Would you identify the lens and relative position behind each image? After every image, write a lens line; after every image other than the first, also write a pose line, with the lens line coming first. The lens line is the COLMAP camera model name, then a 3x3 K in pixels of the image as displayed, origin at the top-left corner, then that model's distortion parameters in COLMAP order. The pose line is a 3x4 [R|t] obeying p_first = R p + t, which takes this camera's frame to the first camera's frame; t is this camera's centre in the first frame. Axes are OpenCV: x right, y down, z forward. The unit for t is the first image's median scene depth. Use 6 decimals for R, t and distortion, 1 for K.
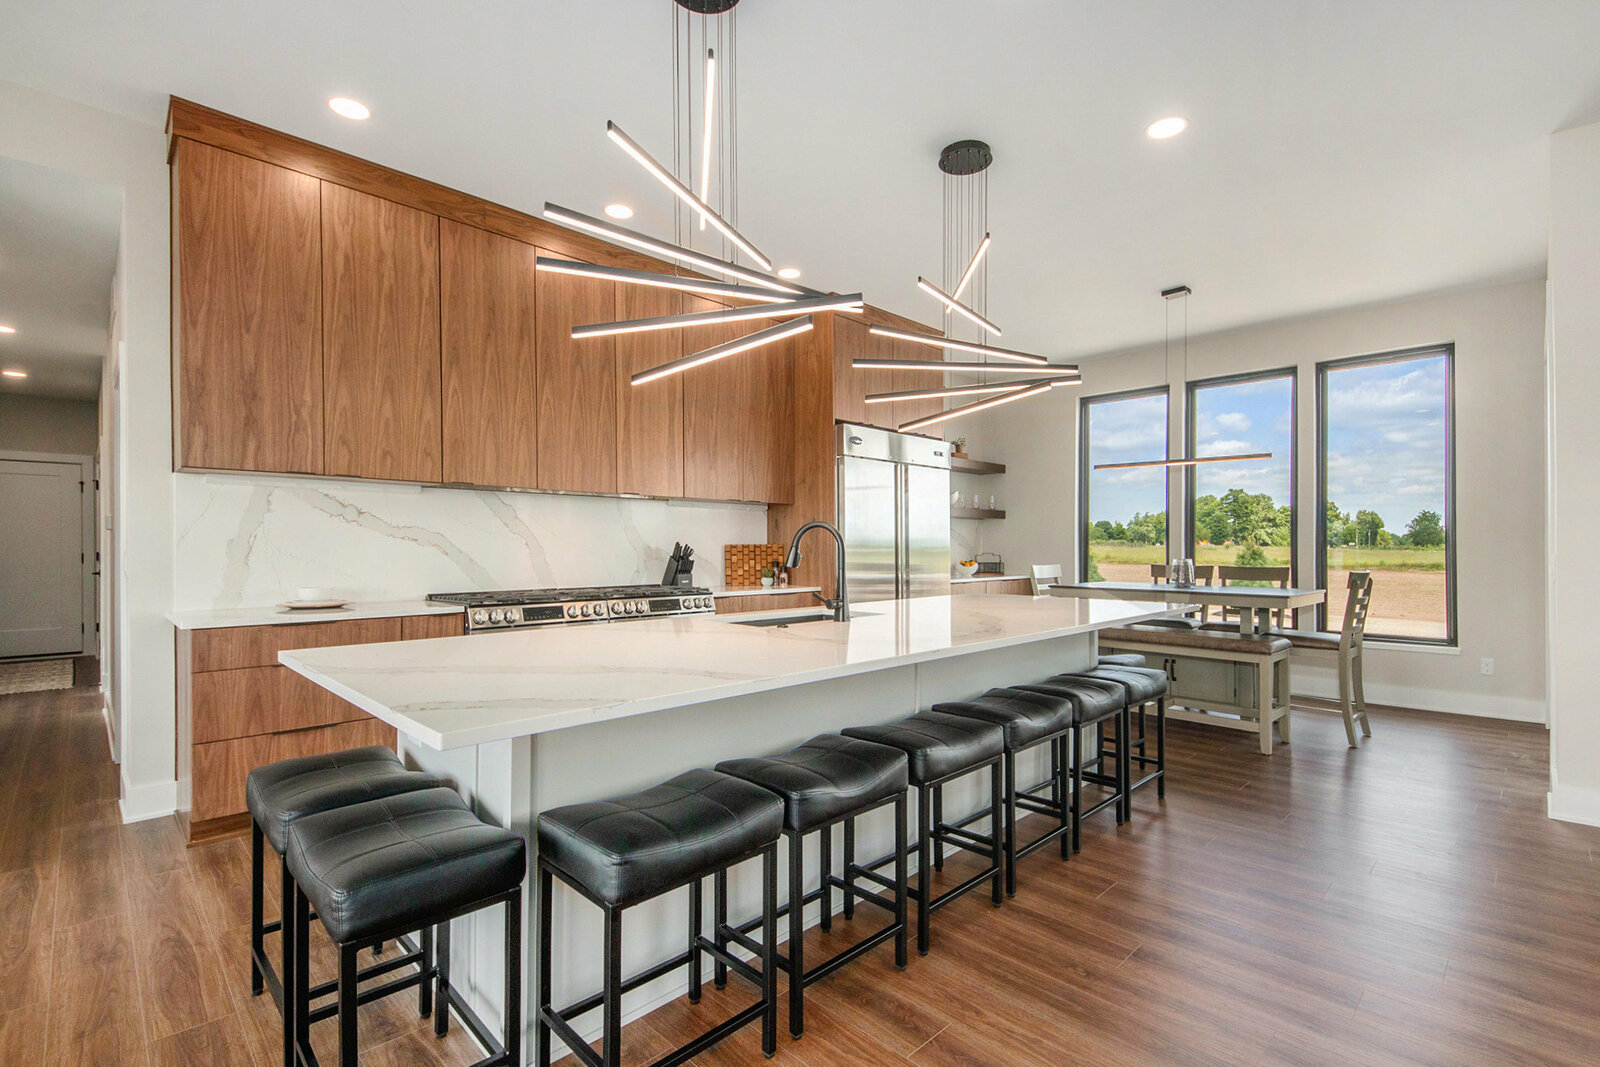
lens RADIAL K [[732.9, 0, 775.6], [0, 732.9, 558.8], [0, 0, 1]] dist [-0.002247, -0.004296]
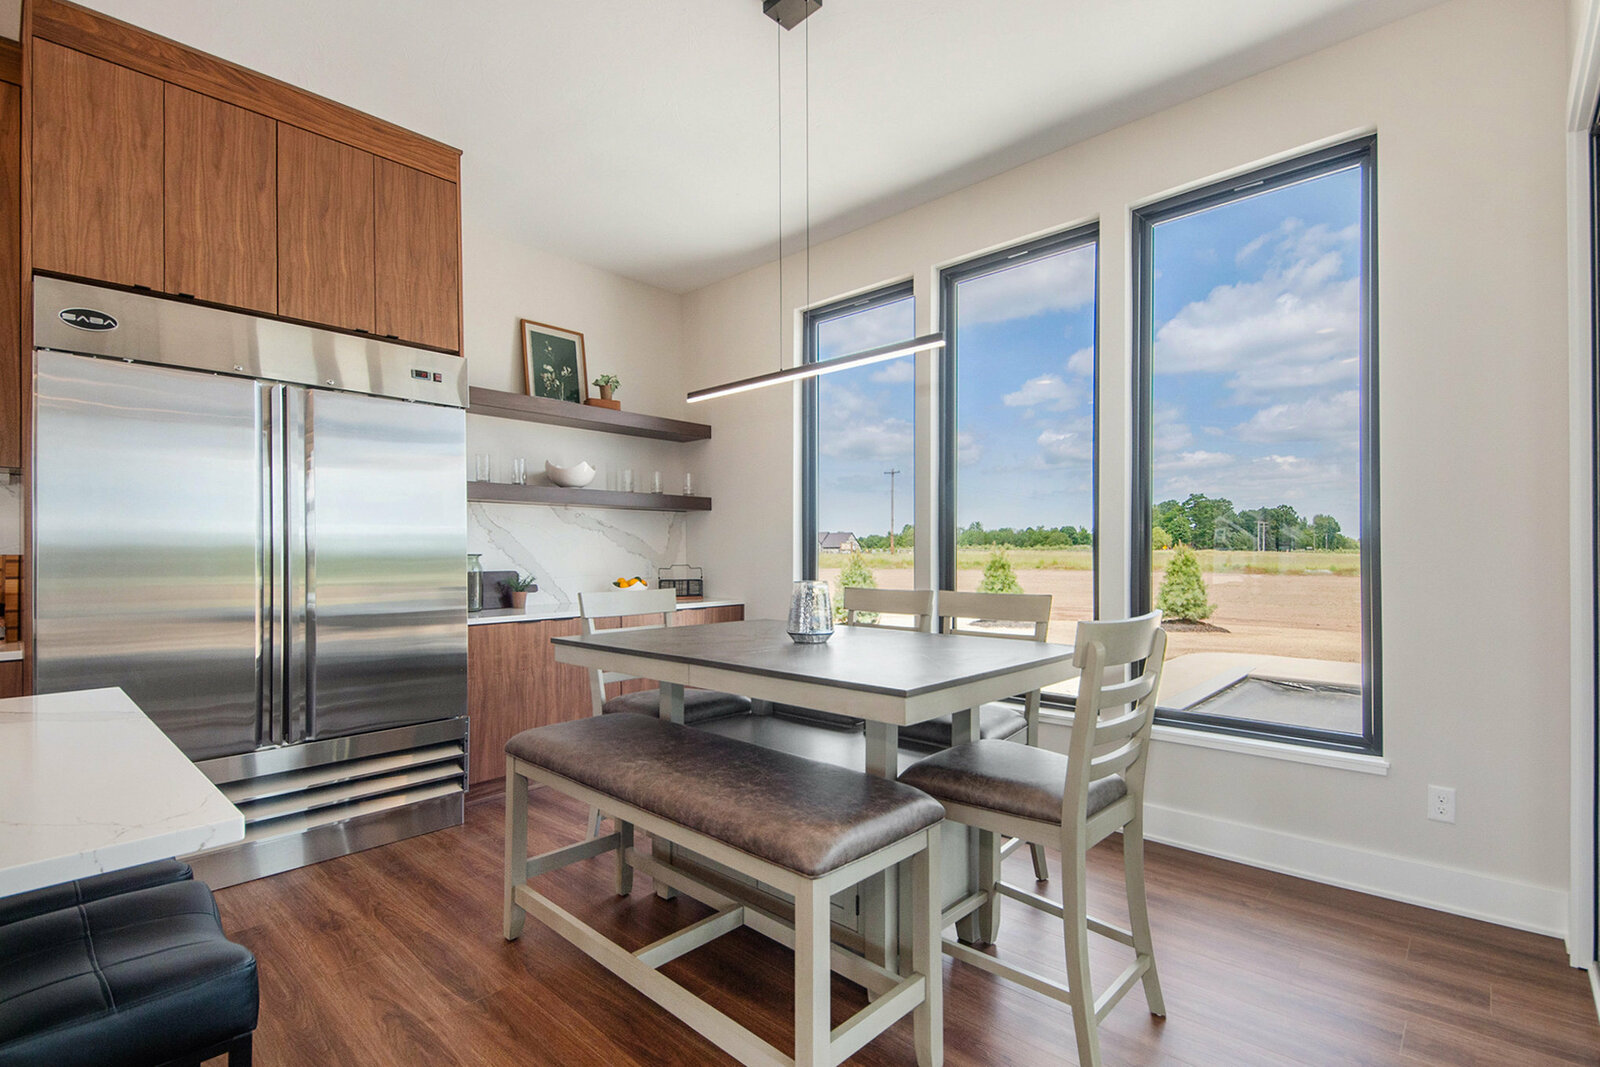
lens RADIAL K [[732.9, 0, 803.4], [0, 732.9, 570.4], [0, 0, 1]] dist [-0.002247, -0.004296]
pose [[0.998485, 0.000269, 0.055031, 0.382049], [-0.000820, 0.999950, 0.009990, -0.009914], [-0.055025, -0.010020, 0.998435, 0.388798]]
